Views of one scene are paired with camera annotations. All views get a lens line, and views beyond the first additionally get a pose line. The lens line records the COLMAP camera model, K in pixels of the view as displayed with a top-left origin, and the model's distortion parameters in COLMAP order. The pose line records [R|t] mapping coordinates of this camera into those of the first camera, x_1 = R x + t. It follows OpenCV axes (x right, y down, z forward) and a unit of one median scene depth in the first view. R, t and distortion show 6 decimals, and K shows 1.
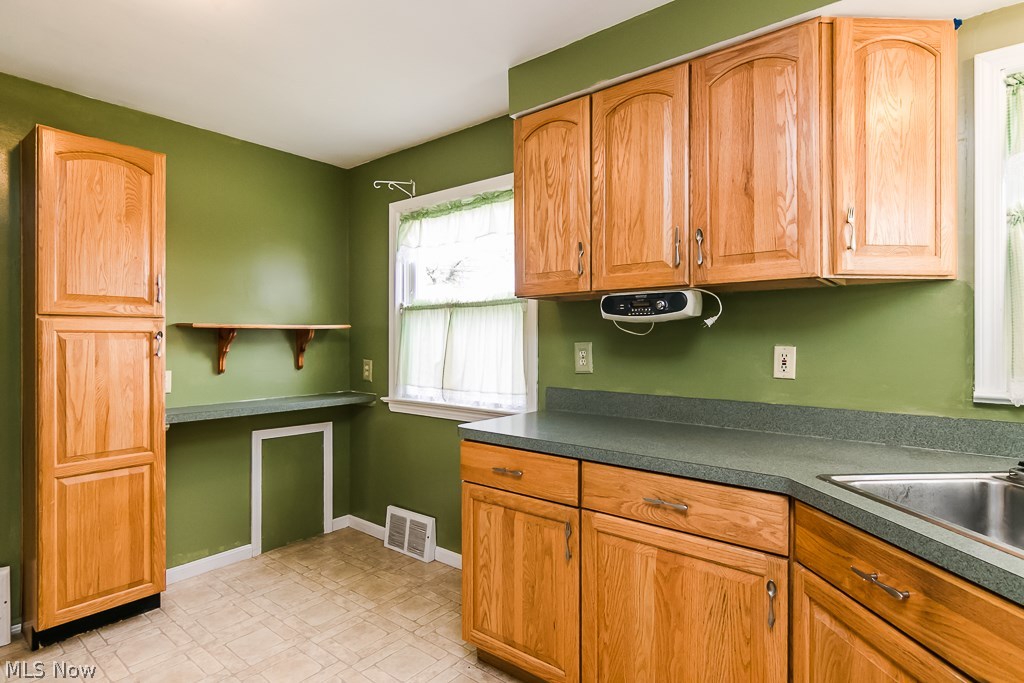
lens RADIAL K [[525.8, 0, 508.2], [0, 525.8, 339.9], [0, 0, 1]] dist [-0.005454, 0.003980]
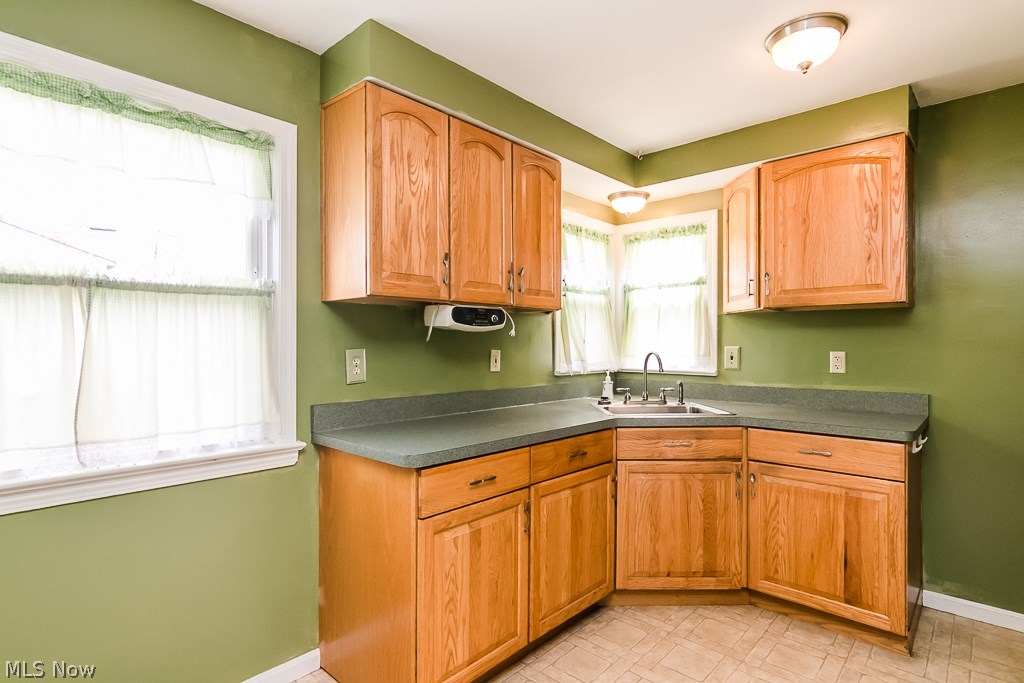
lens RADIAL K [[525.8, 0, 502.9], [0, 525.8, 342.5], [0, 0, 1]] dist [-0.005454, 0.003980]
pose [[0.068575, 0.001421, 0.997645, -0.863446], [0.001621, 0.999998, -0.001536, -0.006000], [-0.997645, 0.001722, 0.068573, 0.789267]]
